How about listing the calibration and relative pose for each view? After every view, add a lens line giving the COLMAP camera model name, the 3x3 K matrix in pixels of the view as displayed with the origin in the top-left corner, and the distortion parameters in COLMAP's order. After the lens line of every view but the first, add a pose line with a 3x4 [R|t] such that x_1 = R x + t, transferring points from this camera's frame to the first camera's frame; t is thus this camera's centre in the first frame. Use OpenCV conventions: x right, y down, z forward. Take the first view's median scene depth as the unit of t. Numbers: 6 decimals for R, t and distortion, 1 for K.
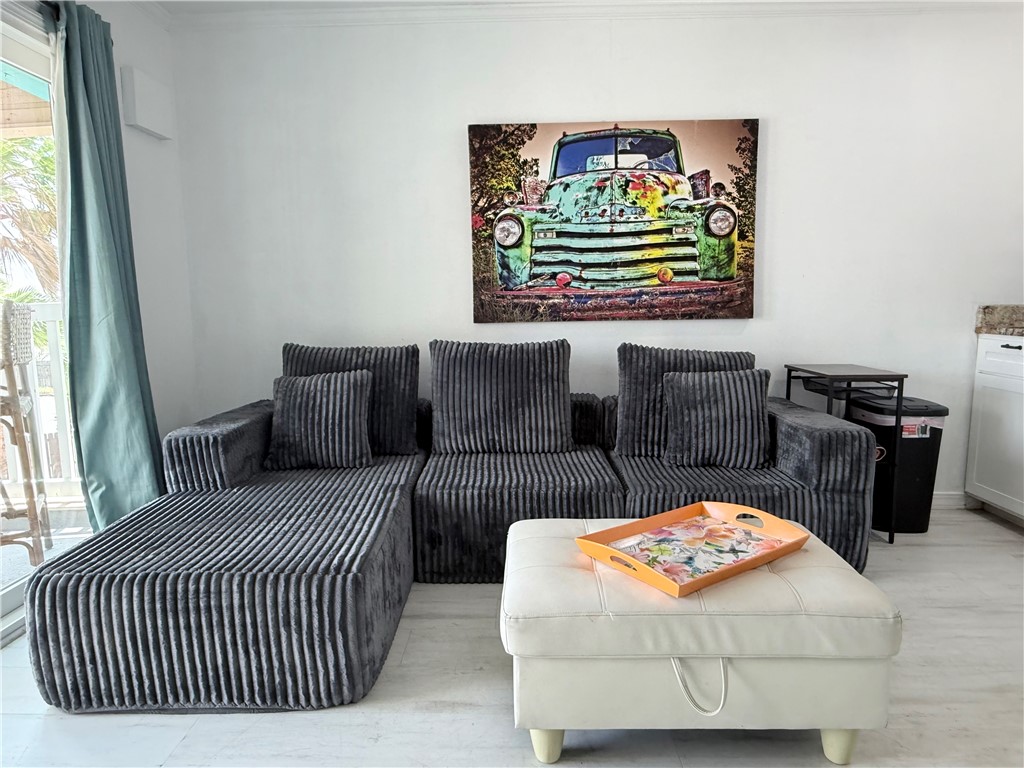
lens RADIAL K [[657.6, 0, 506.5], [0, 657.6, 383.6], [0, 0, 1]] dist [-0.002326, 0.002144]
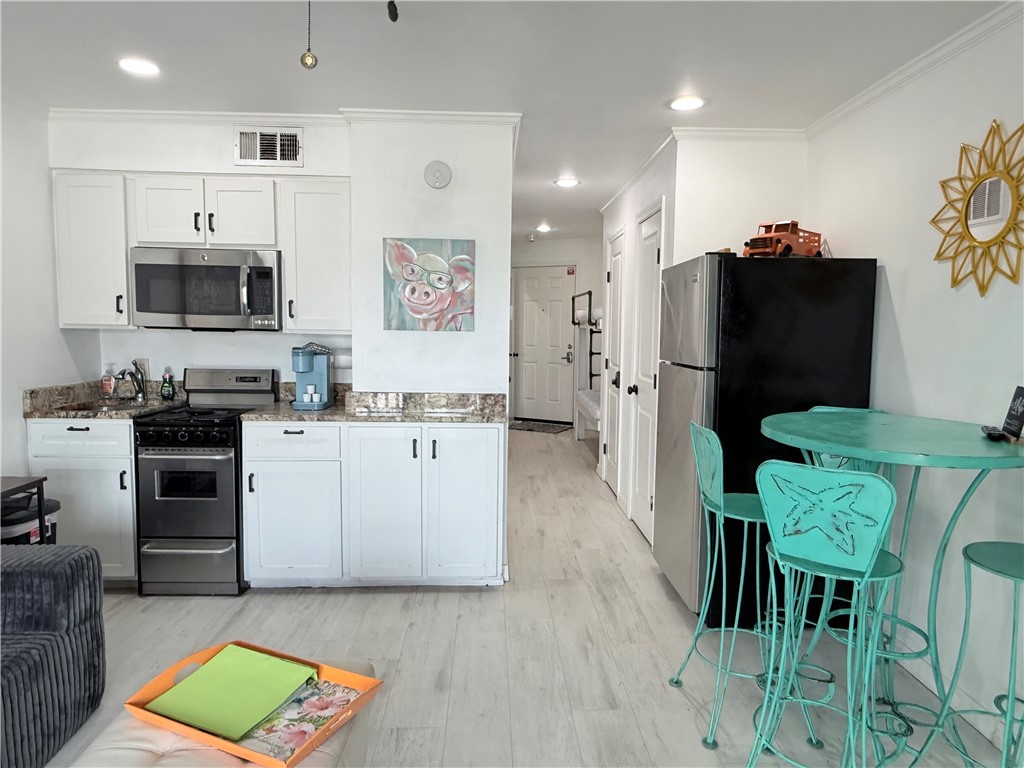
lens RADIAL K [[657.6, 0, 516.0], [0, 657.6, 382.8], [0, 0, 1]] dist [-0.002326, 0.002144]
pose [[-0.054031, -0.080827, 0.995263, -0.336415], [0.117183, 0.989318, 0.086706, -0.142292], [-0.991639, 0.121313, -0.043982, 0.335858]]
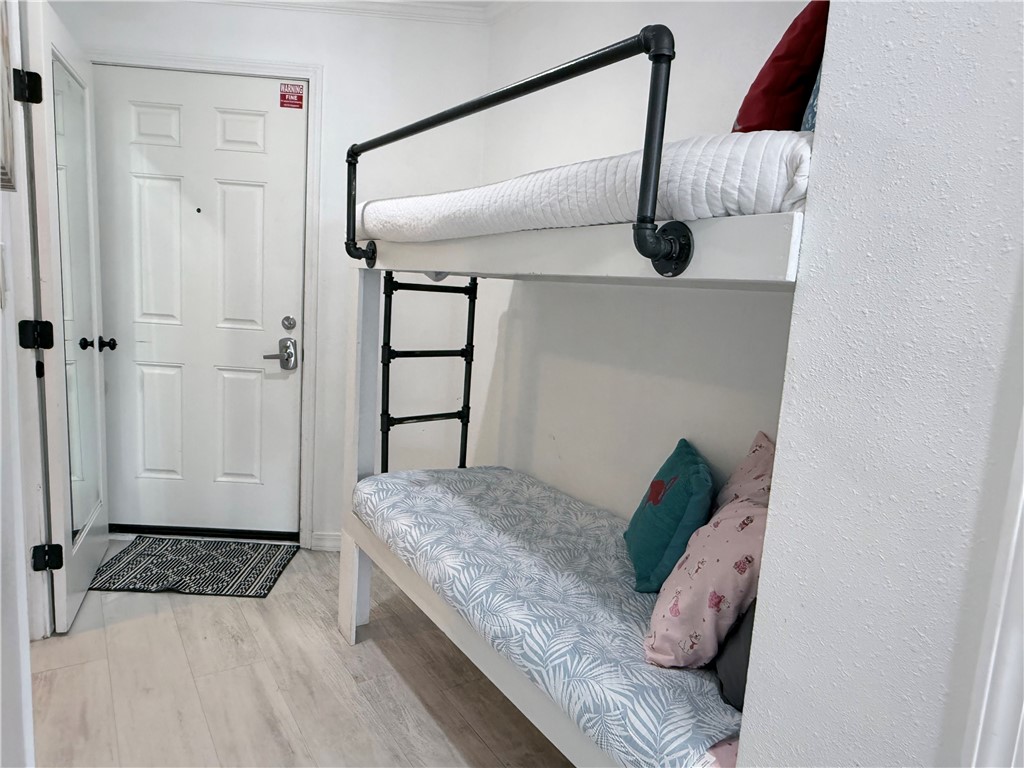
lens RADIAL K [[657.6, 0, 505.4], [0, 657.6, 387.7], [0, 0, 1]] dist [-0.002326, 0.002144]
pose [[-0.558692, -0.148102, 0.816045, 1.532943], [0.046488, 0.976788, 0.209102, -0.119721], [-0.828071, 0.154760, -0.538839, 0.236205]]
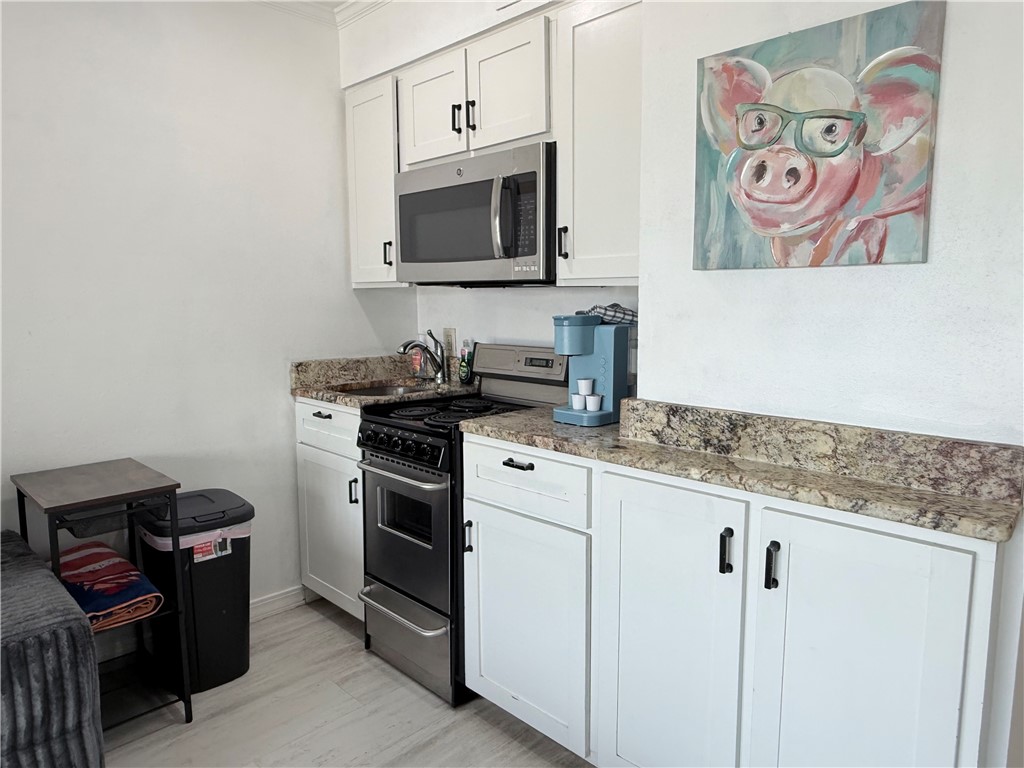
lens RADIAL K [[657.6, 0, 508.7], [0, 657.6, 380.0], [0, 0, 1]] dist [-0.002326, 0.002144]
pose [[0.691669, -0.081569, 0.717594, 0.342539], [0.092041, 0.995455, 0.024438, -0.100916], [-0.716326, 0.049145, 0.696033, 0.250979]]
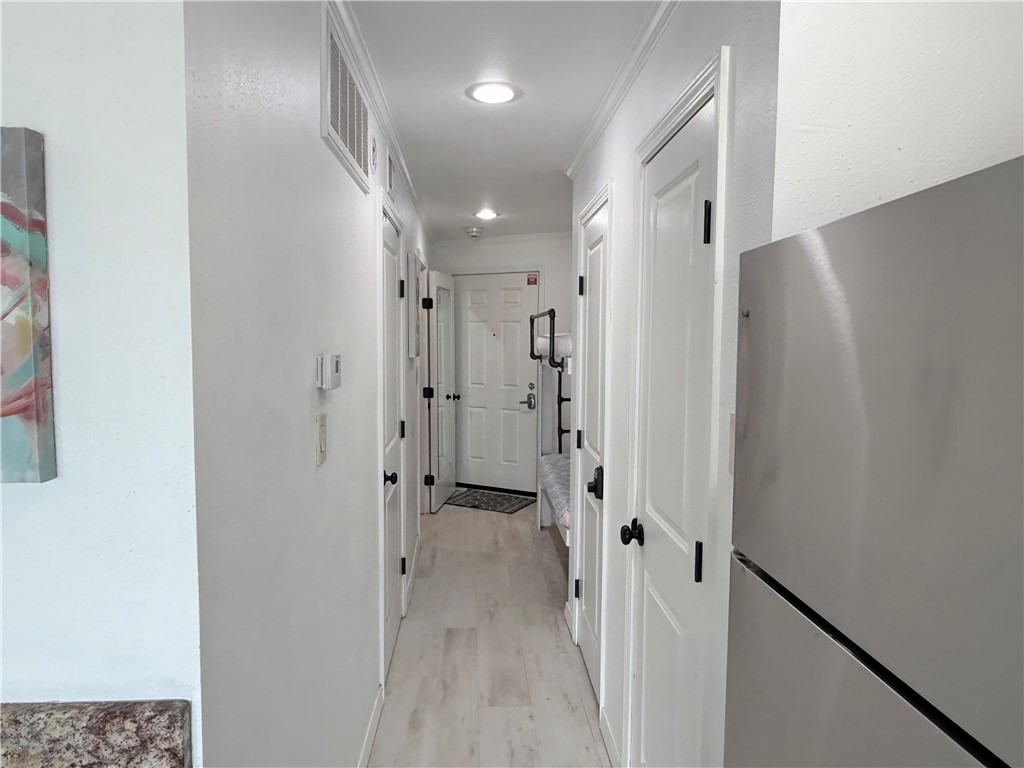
lens RADIAL K [[657.6, 0, 503.5], [0, 657.6, 382.9], [0, 0, 1]] dist [-0.002326, 0.002144]
pose [[-0.062257, -0.060534, 0.996223, 0.512646], [0.120246, 0.990433, 0.067697, -0.180402], [-0.990790, 0.124007, -0.054382, 0.149980]]
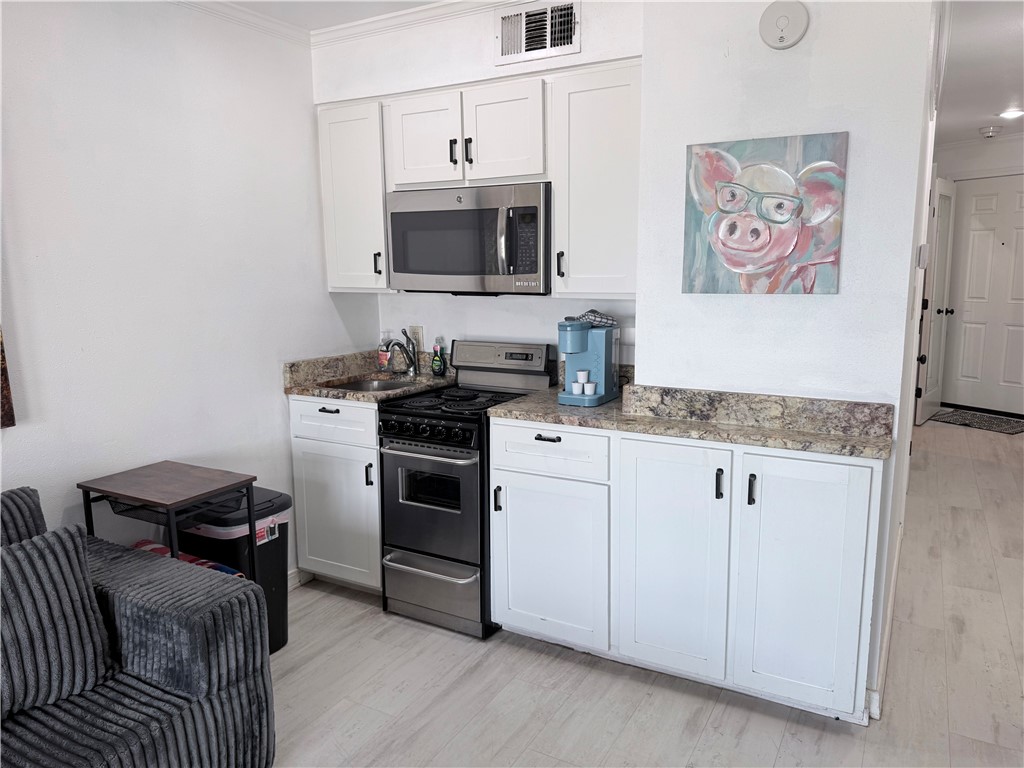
lens RADIAL K [[723.1, 0, 506.0], [0, 723.1, 387.5], [0, 0, 1]] dist [0.044430, -0.060196]
pose [[0.482965, -0.142488, 0.863969, 0.009860], [0.121722, 0.988017, 0.094903, -0.157633], [-0.867138, 0.059329, 0.494522, 0.279236]]
